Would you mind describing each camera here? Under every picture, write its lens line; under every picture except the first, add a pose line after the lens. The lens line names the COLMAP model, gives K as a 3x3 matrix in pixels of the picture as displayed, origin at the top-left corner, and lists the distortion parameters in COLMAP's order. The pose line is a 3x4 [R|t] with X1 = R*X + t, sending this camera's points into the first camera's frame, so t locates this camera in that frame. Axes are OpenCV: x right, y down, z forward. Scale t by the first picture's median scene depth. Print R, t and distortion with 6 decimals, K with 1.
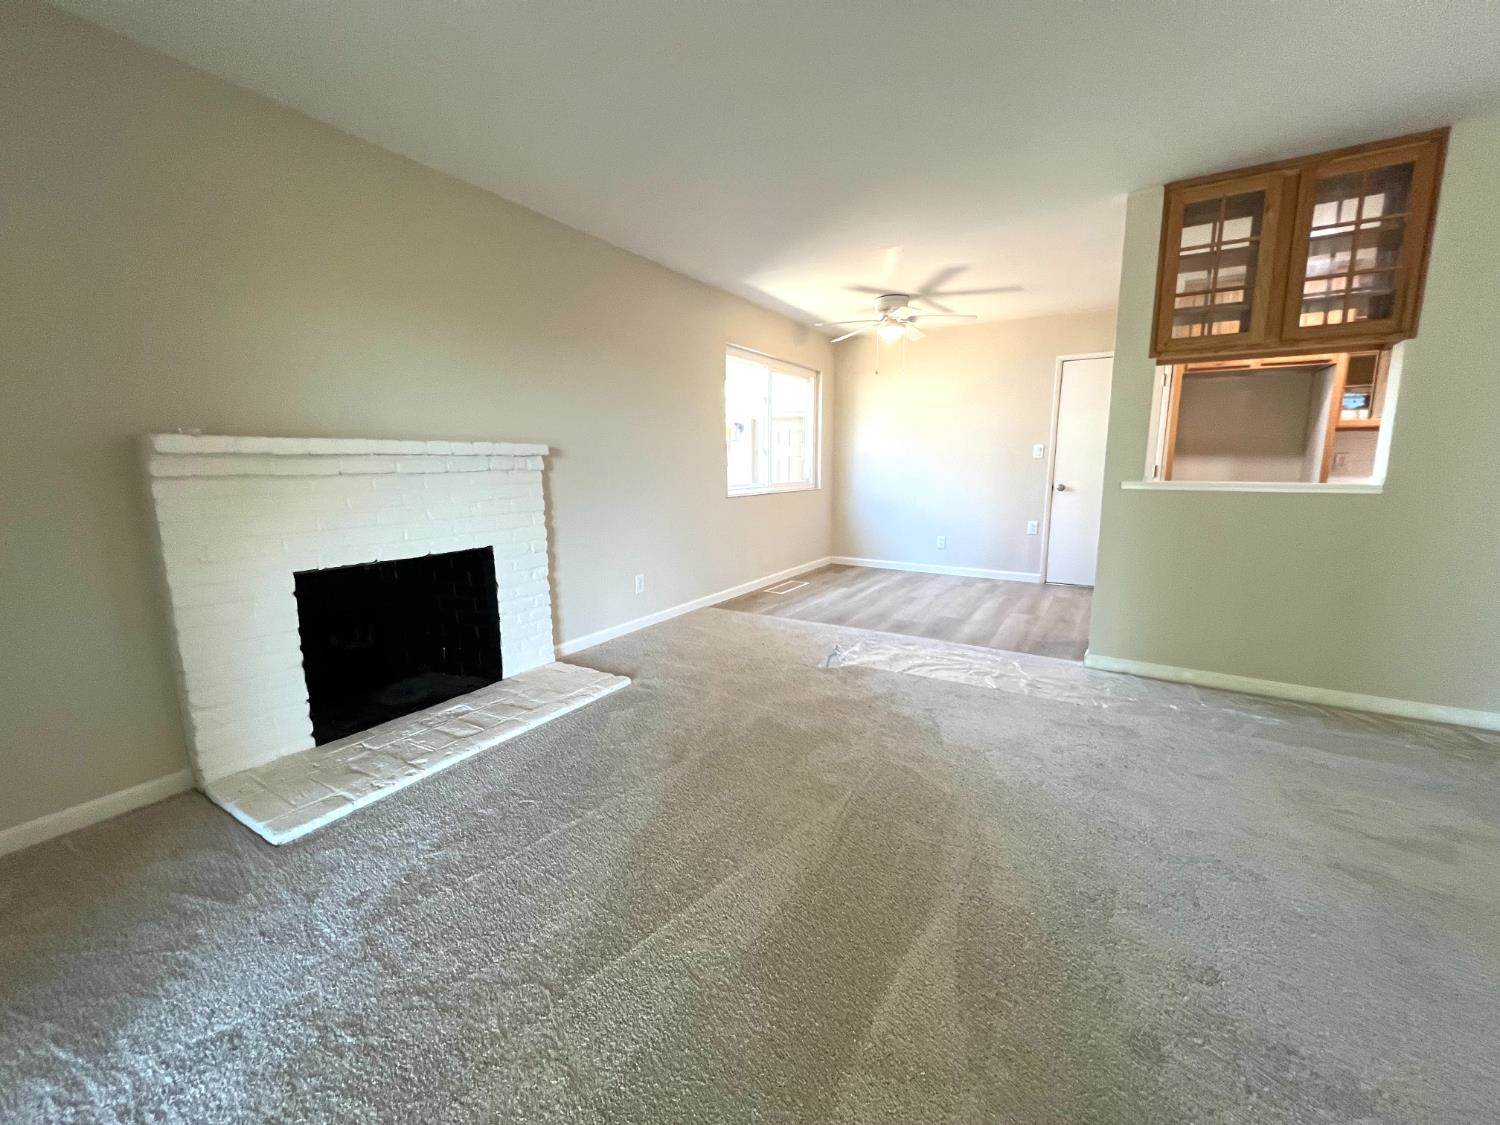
lens RADIAL K [[594.7, 0, 749.1], [0, 594.7, 558.9], [0, 0, 1]] dist [0.011183, 0.000323]
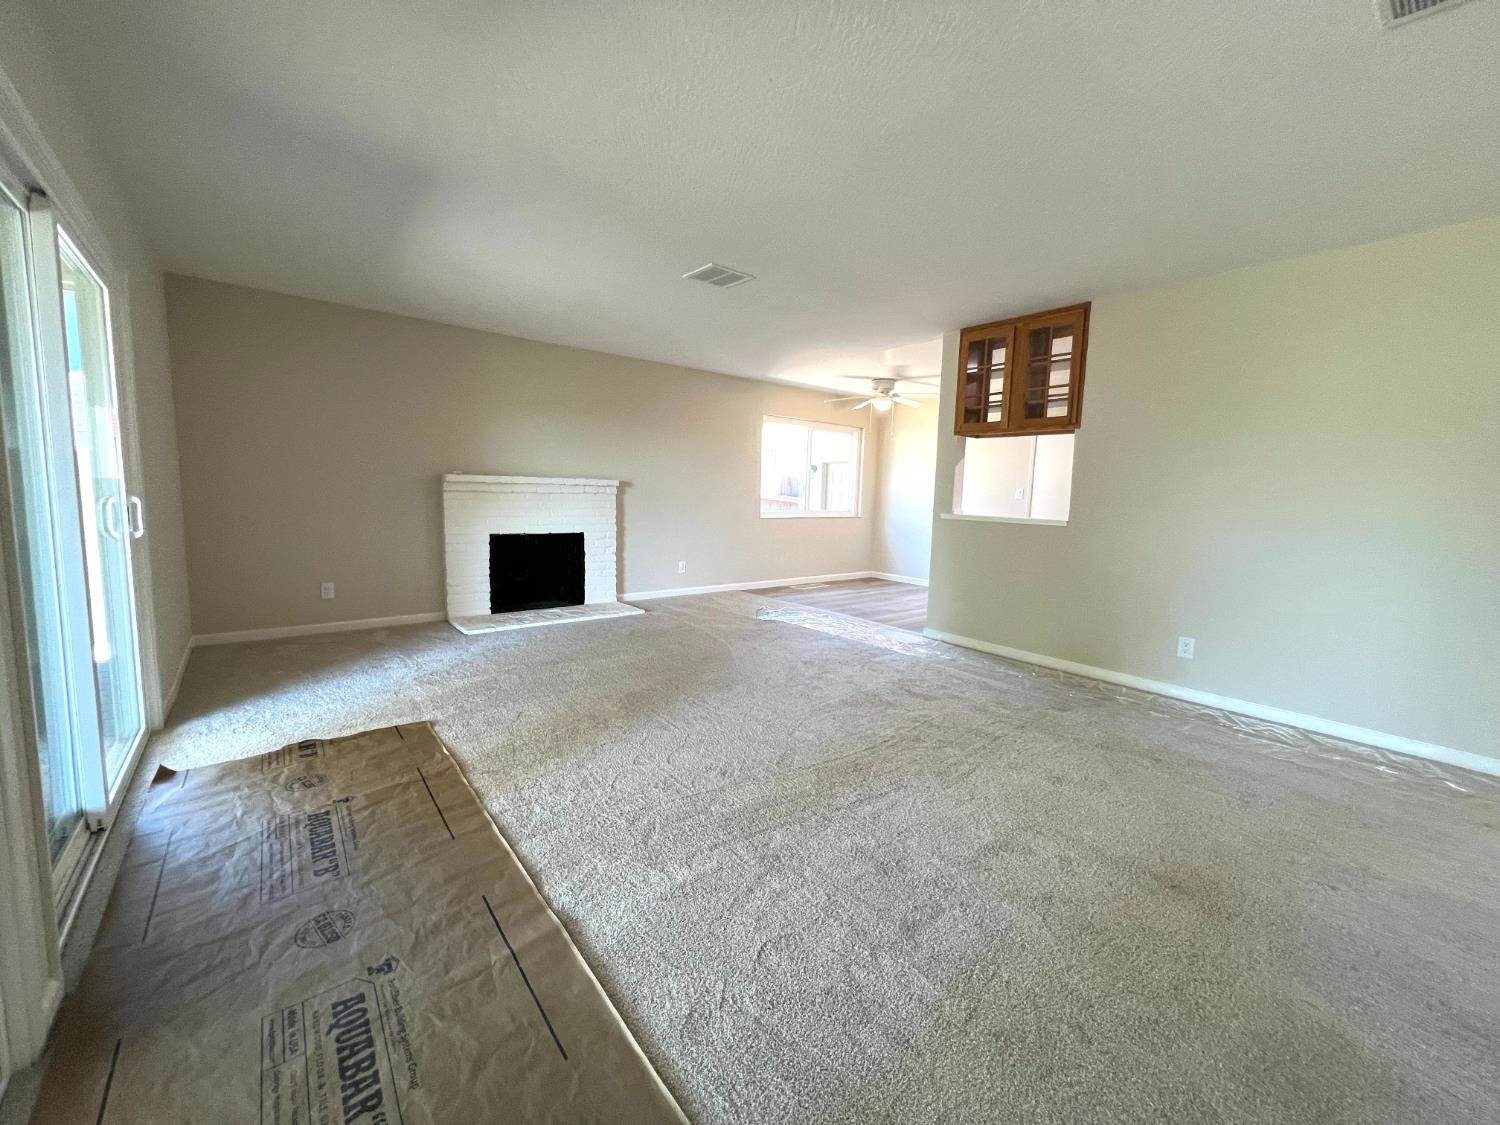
lens RADIAL K [[594.7, 0, 752.1], [0, 594.7, 559.4], [0, 0, 1]] dist [0.011183, 0.000323]
pose [[0.942801, 0.067679, -0.326415, 0.727329], [-0.084866, 0.995641, -0.038686, 0.095737], [0.322374, 0.064175, 0.944435, -0.638244]]
